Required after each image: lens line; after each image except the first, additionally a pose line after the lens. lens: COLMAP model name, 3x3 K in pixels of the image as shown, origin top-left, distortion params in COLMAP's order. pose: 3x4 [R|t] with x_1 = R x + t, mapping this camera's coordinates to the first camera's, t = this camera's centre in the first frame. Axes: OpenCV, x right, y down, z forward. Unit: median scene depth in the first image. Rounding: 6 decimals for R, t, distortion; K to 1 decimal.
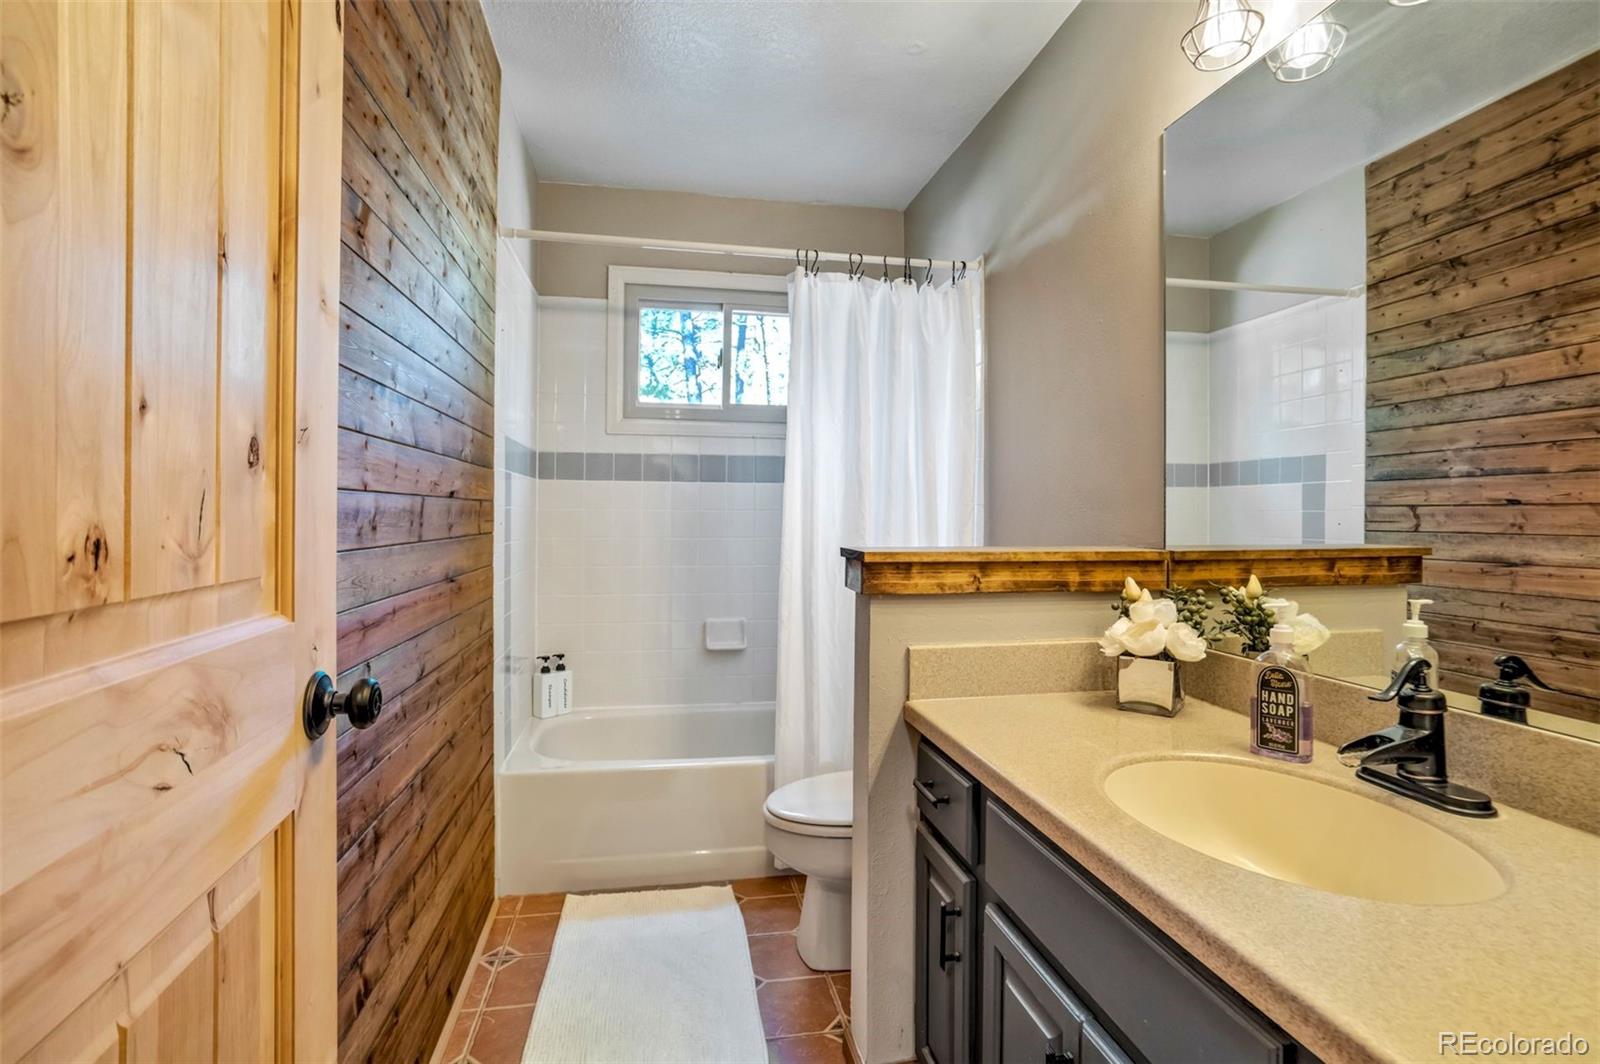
lens RADIAL K [[758.0, 0, 793.0], [0, 758.0, 521.0], [0, 0, 1]] dist [-0.029261, 0.017409]
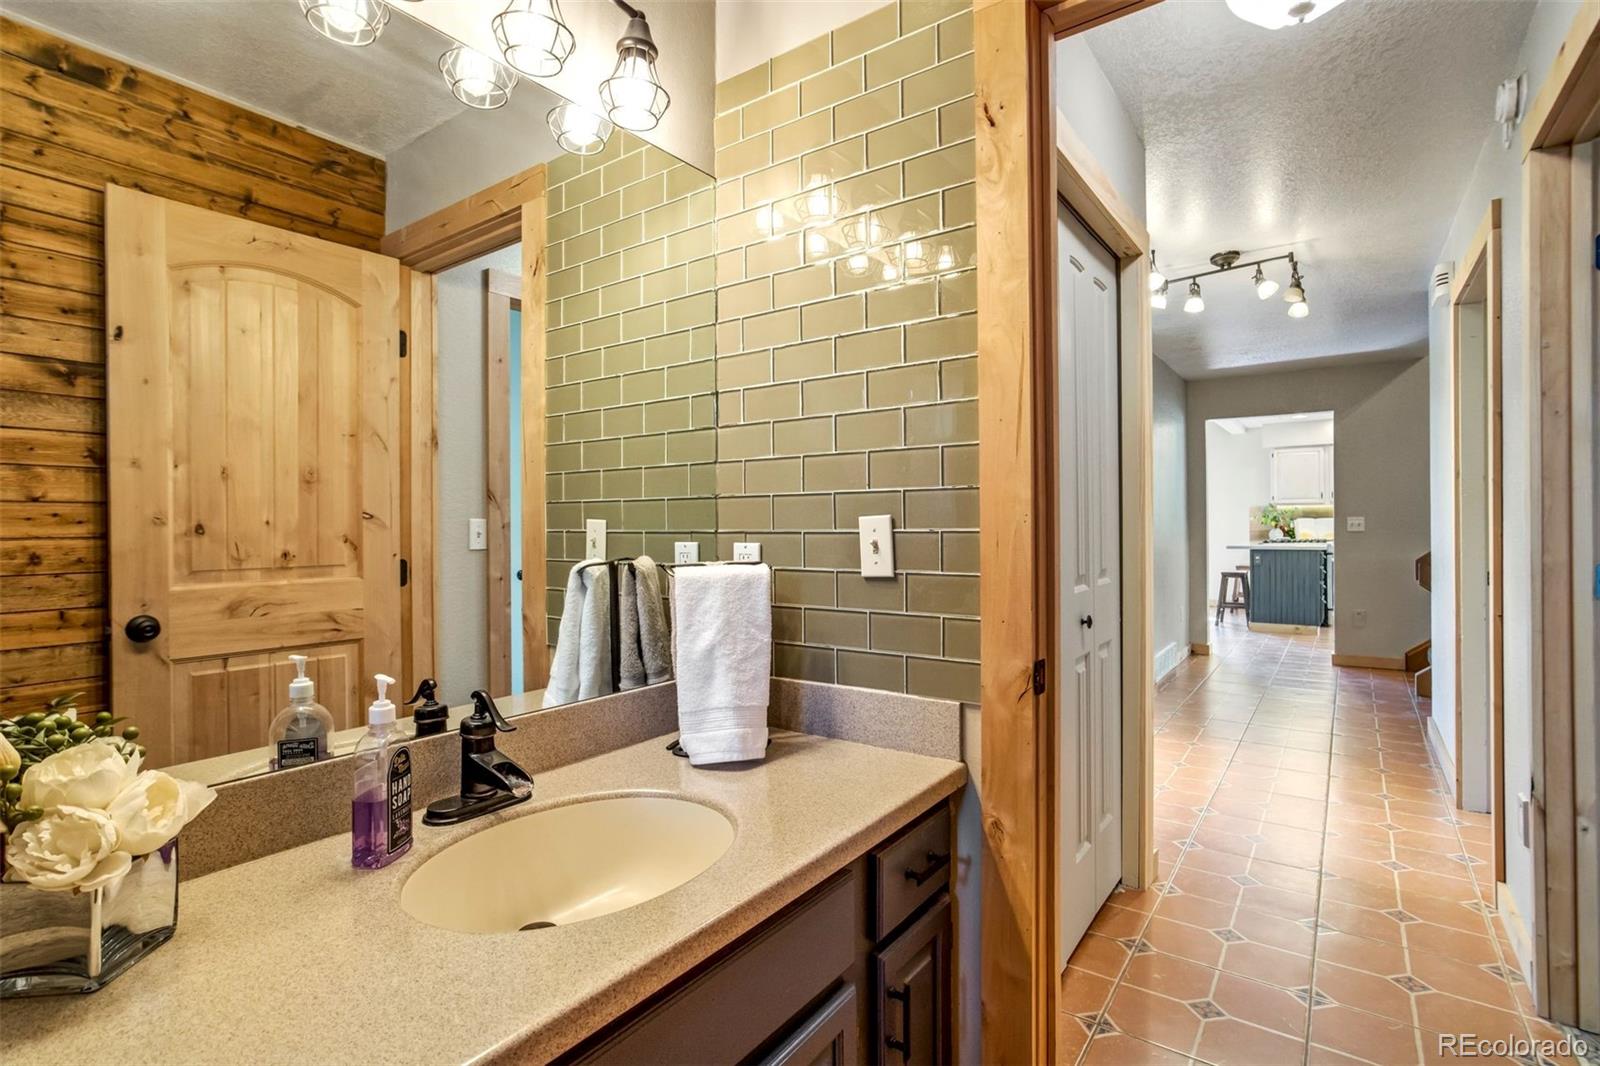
lens RADIAL K [[758.0, 0, 799.3], [0, 758.0, 531.5], [0, 0, 1]] dist [-0.029261, 0.017409]
pose [[-0.678662, -0.001880, 0.734448, -0.360070], [0.011889, 0.999838, 0.013545, -0.072544], [-0.734355, 0.017925, -0.678529, 1.502756]]
